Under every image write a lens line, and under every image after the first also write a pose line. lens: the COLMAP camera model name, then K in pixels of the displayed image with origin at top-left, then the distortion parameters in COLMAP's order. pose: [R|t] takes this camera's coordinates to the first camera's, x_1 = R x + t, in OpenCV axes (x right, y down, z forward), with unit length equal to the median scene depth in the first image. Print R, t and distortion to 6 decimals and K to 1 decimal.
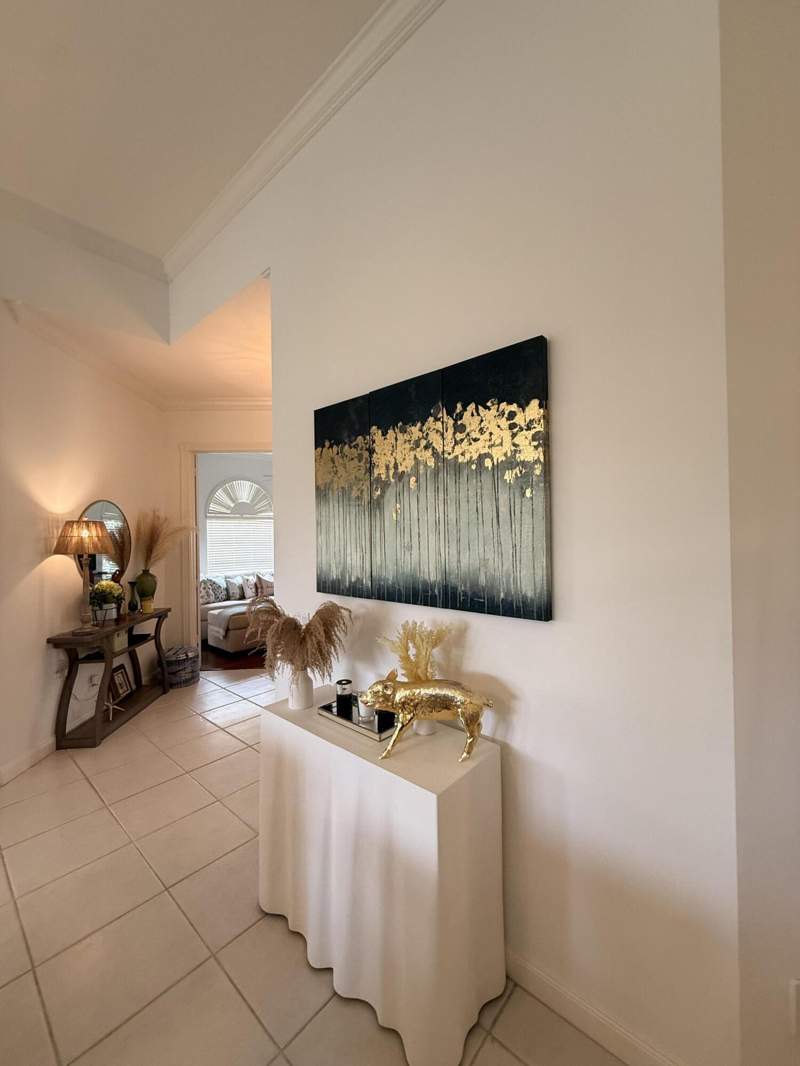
lens RADIAL K [[423.2, 0, 397.3], [0, 423.2, 536.6], [0, 0, 1]] dist [0.002251, 0.000103]
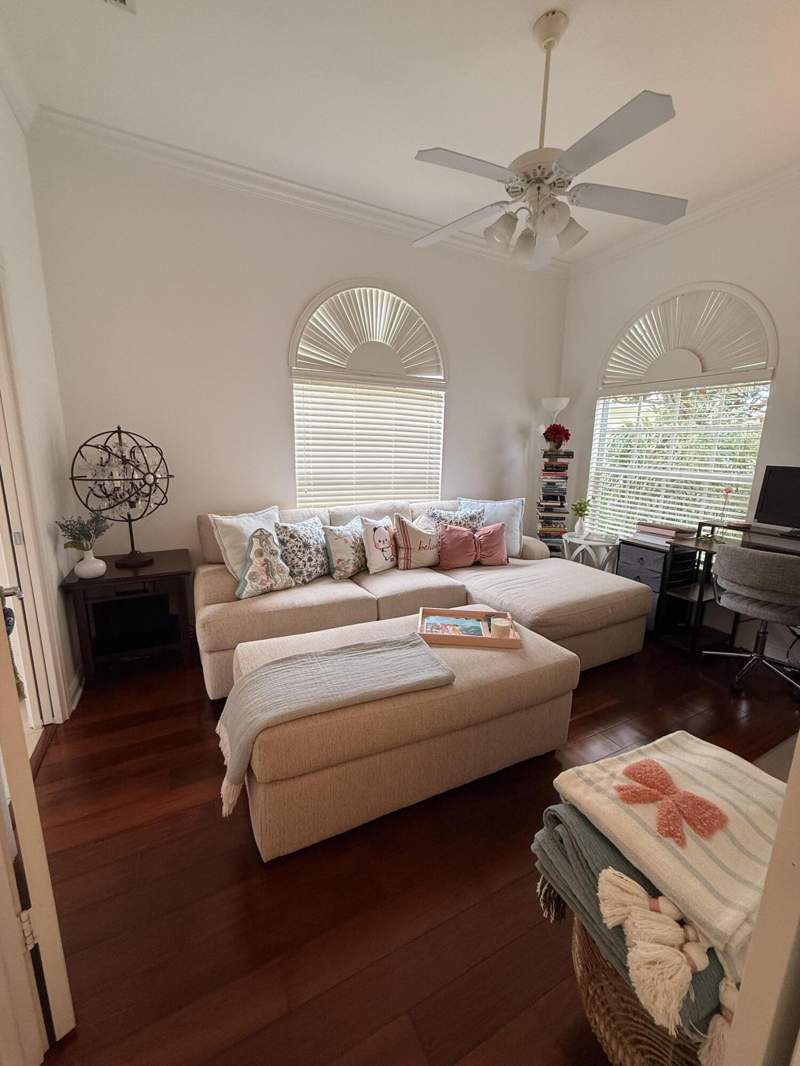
lens RADIAL K [[423.2, 0, 396.4], [0, 423.2, 533.7], [0, 0, 1]] dist [0.002251, 0.000103]
pose [[0.928748, 0.100109, -0.356940, -0.183620], [-0.024271, 0.977203, 0.210917, 0.019547], [0.369917, -0.187225, 0.910004, 0.621141]]
